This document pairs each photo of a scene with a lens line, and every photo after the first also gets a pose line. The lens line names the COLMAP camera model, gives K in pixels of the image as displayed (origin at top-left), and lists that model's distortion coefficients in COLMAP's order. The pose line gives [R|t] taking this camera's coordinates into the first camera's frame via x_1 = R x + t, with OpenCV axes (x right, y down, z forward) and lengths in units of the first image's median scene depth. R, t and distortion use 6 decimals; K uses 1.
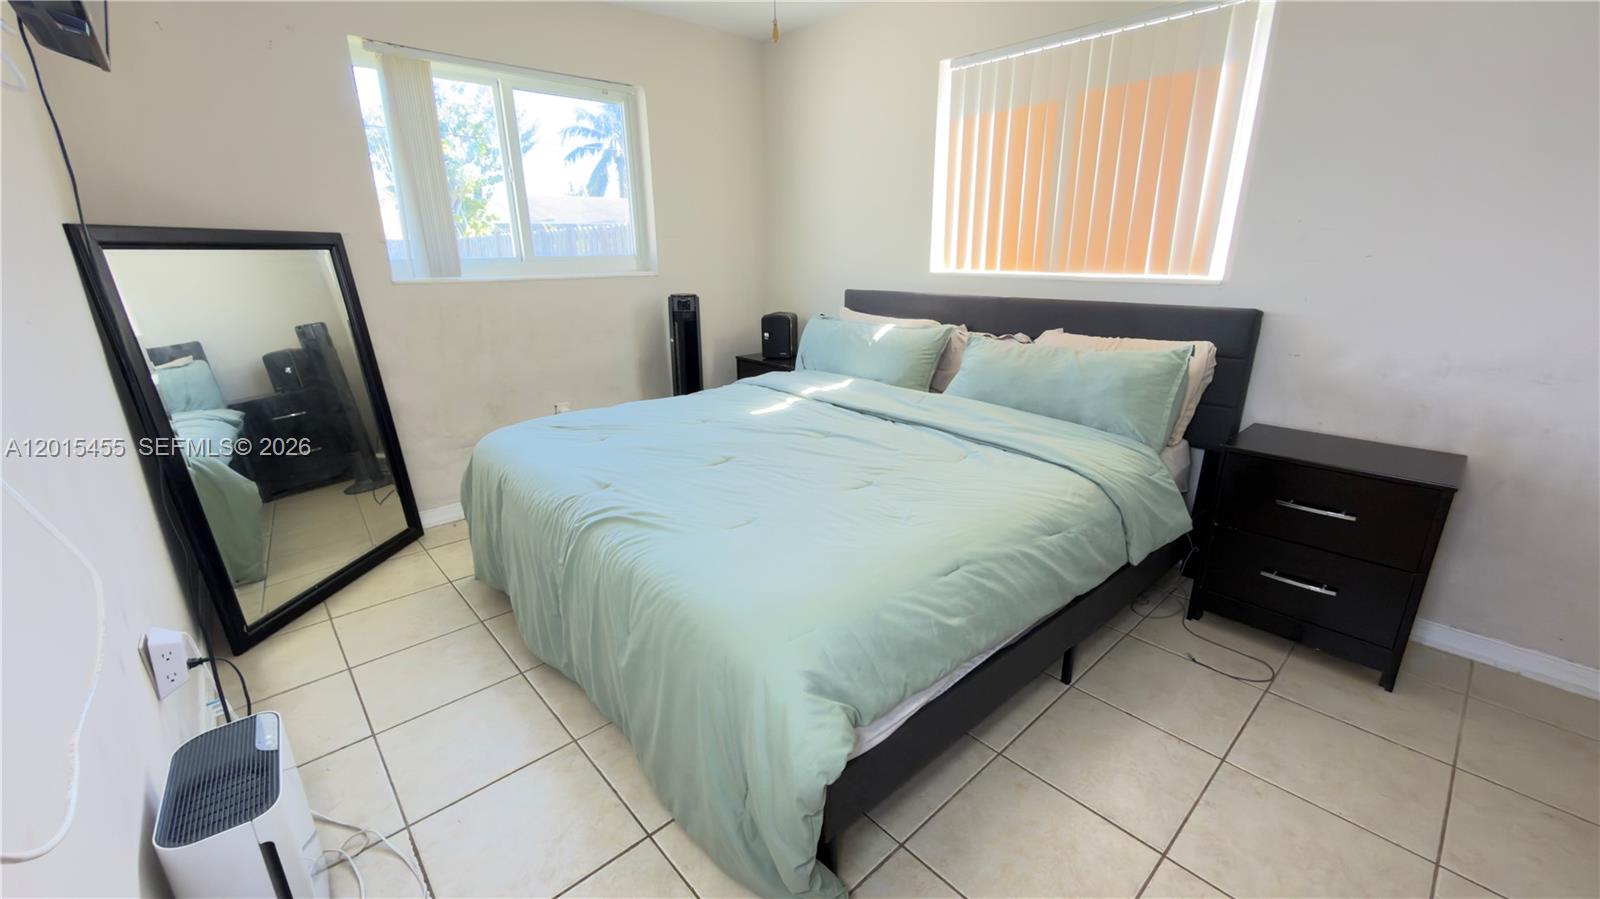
lens RADIAL K [[640.2, 0, 800.6], [0, 640.2, 452.8], [0, 0, 1]] dist [0.000311, -0.000410]
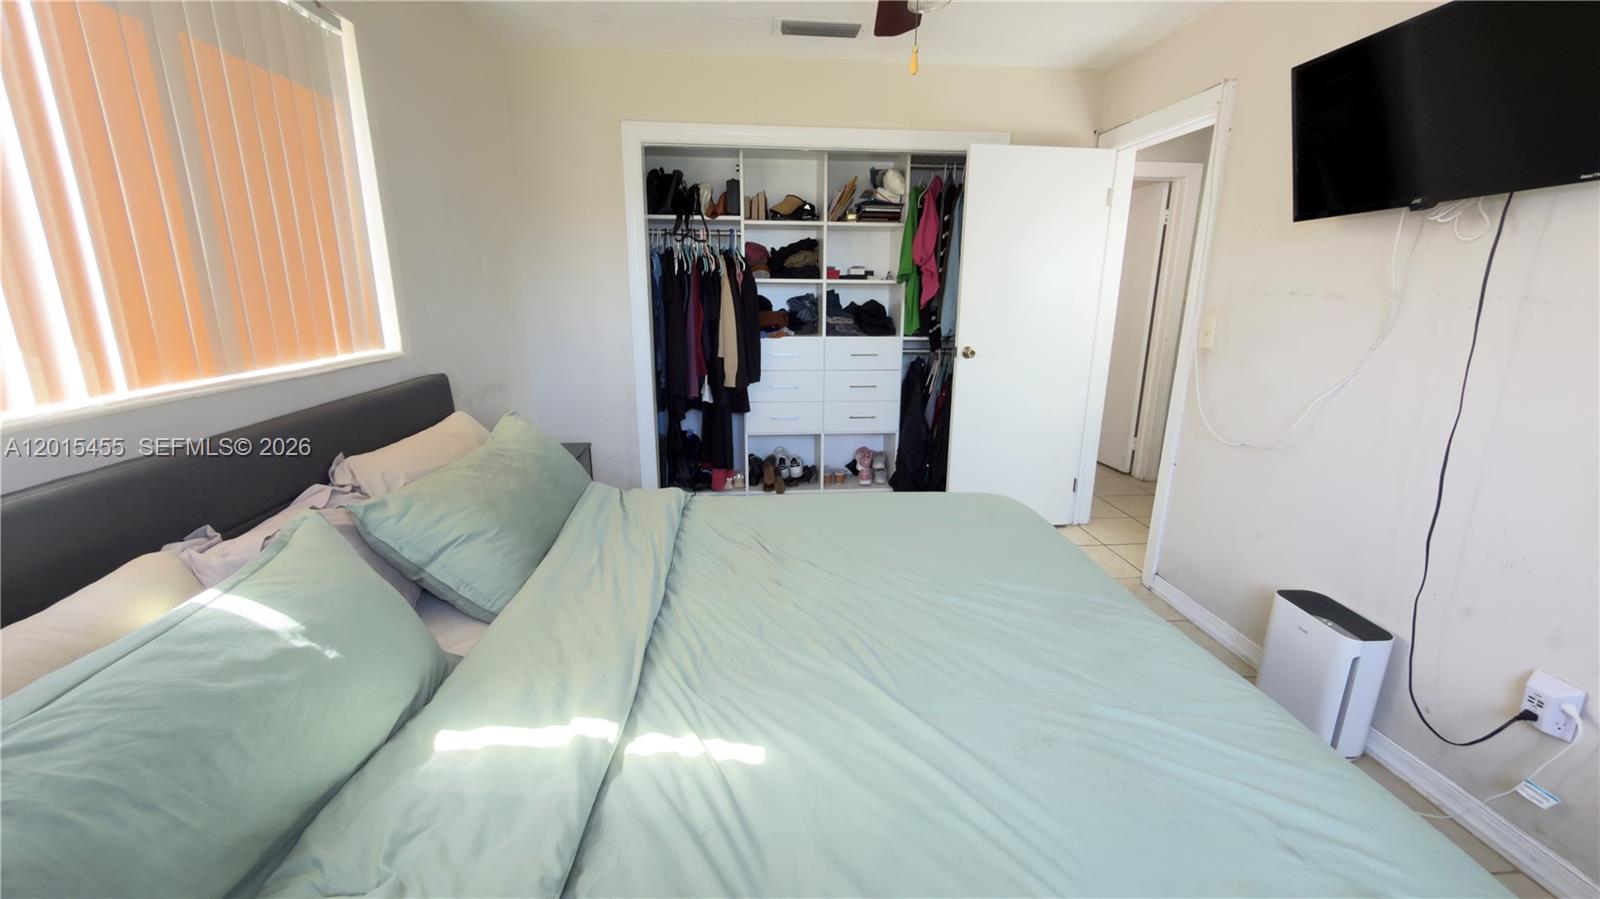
lens RADIAL K [[640.2, 0, 800.6], [0, 640.2, 452.8], [0, 0, 1]] dist [0.000311, -0.000410]
pose [[-0.806934, -0.142122, 0.573288, -0.263495], [0.181215, 0.864234, 0.469320, -0.374135], [-0.562156, 0.482598, -0.671625, 1.089355]]
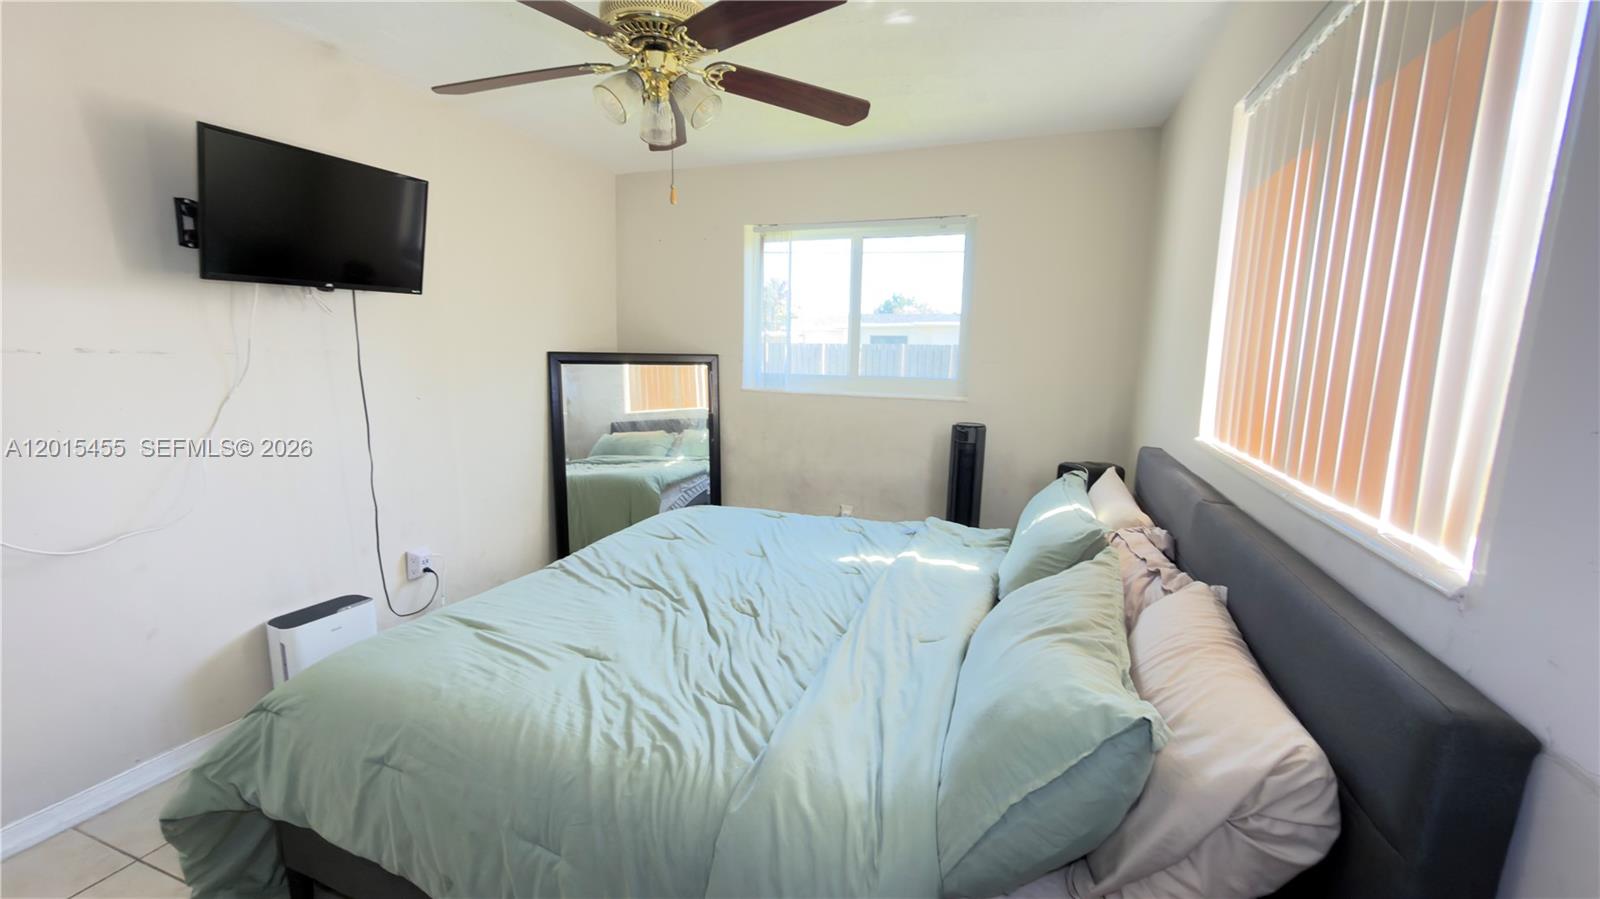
lens RADIAL K [[640.2, 0, 800.6], [0, 640.2, 452.8], [0, 0, 1]] dist [0.000311, -0.000410]
pose [[0.470413, 0.162258, -0.867401, 0.614750], [-0.289586, 0.956900, 0.021951, -0.197355], [0.833578, 0.240861, 0.497126, 0.445226]]
